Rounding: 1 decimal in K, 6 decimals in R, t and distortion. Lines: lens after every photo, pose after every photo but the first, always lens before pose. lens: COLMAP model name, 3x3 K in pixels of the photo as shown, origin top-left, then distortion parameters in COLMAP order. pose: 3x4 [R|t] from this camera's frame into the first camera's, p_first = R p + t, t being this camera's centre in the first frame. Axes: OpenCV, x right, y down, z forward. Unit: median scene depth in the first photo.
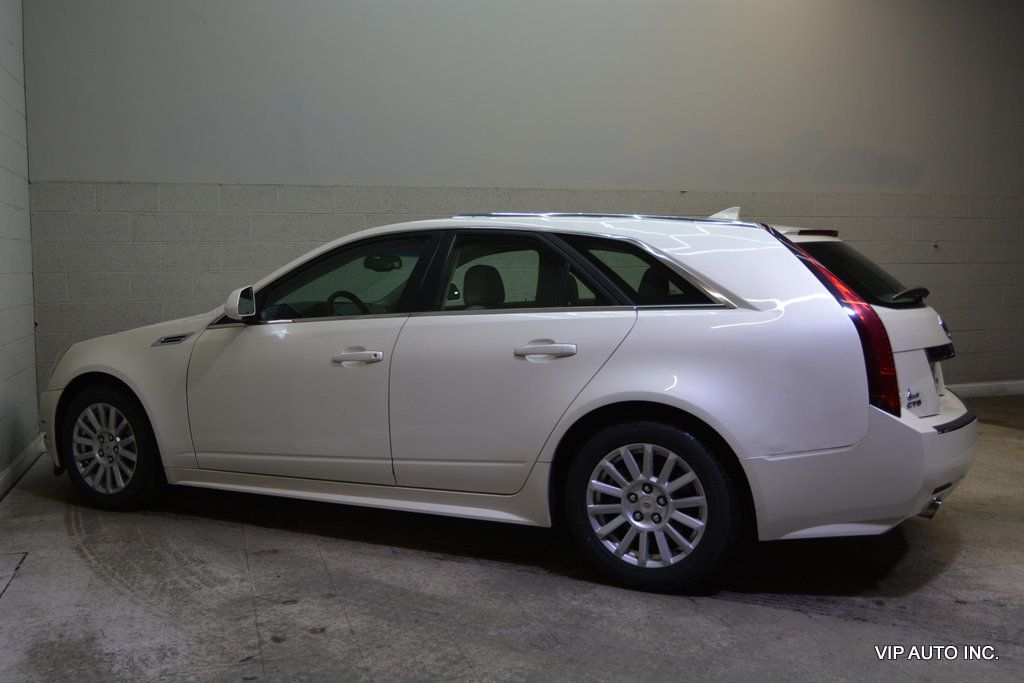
lens RADIAL K [[954.6, 0, 512.0], [0, 954.6, 341.5], [0, 0, 1]] dist [-0.014214, 0.008420]
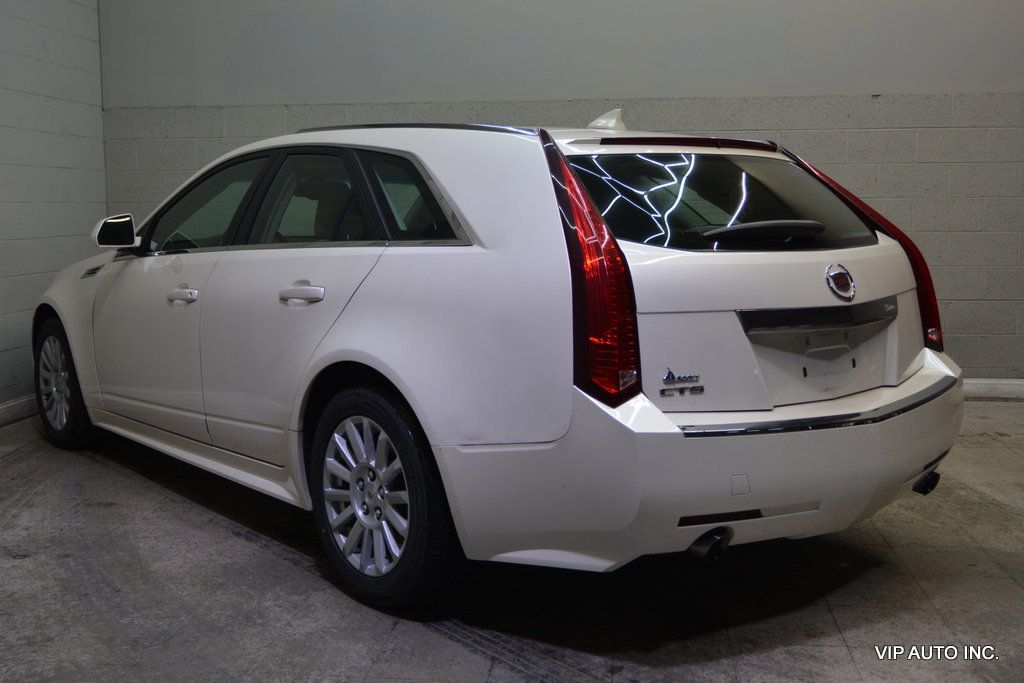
lens RADIAL K [[1111.1, 0, 512.0], [0, 1111.1, 341.5], [0, 0, 1]] dist [-0.003105, 0.000986]
pose [[0.909497, 0.053961, -0.412194, 0.582708], [-0.035808, 0.998023, 0.051643, -0.005515], [0.414166, -0.032209, 0.909631, 0.211150]]
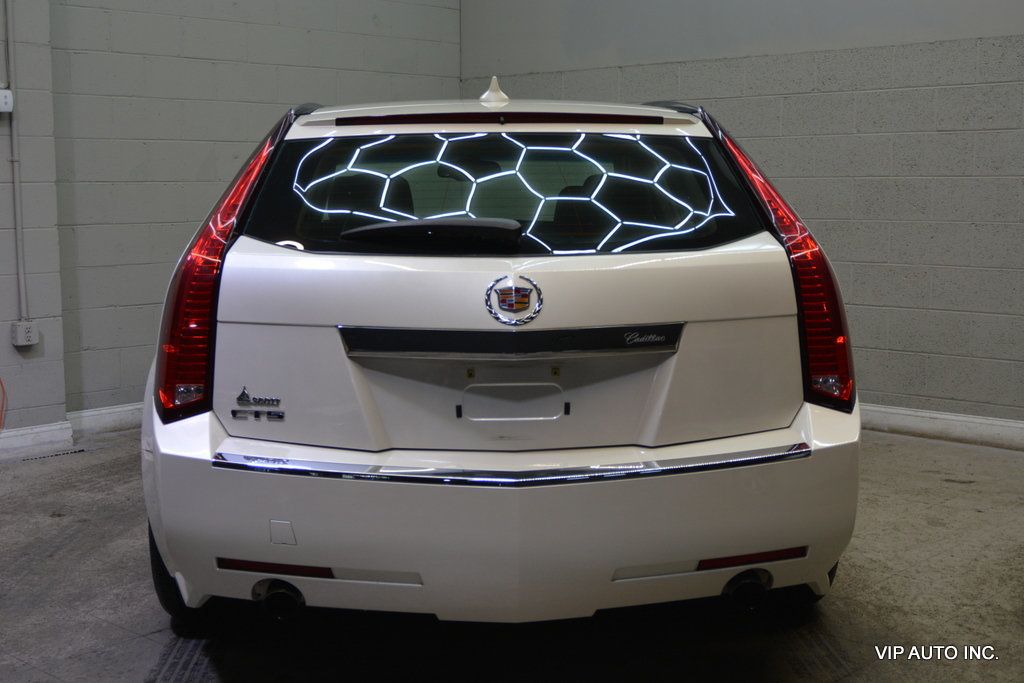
lens RADIAL K [[1366.3, 0, 512.0], [0, 1366.3, 341.5], [0, 0, 1]] dist [-0.025415, 0.007941]
pose [[0.482872, 0.108436, -0.868951, 1.117540], [-0.066850, 0.993973, 0.086889, -0.057086], [0.873135, 0.016133, 0.487211, 0.665068]]
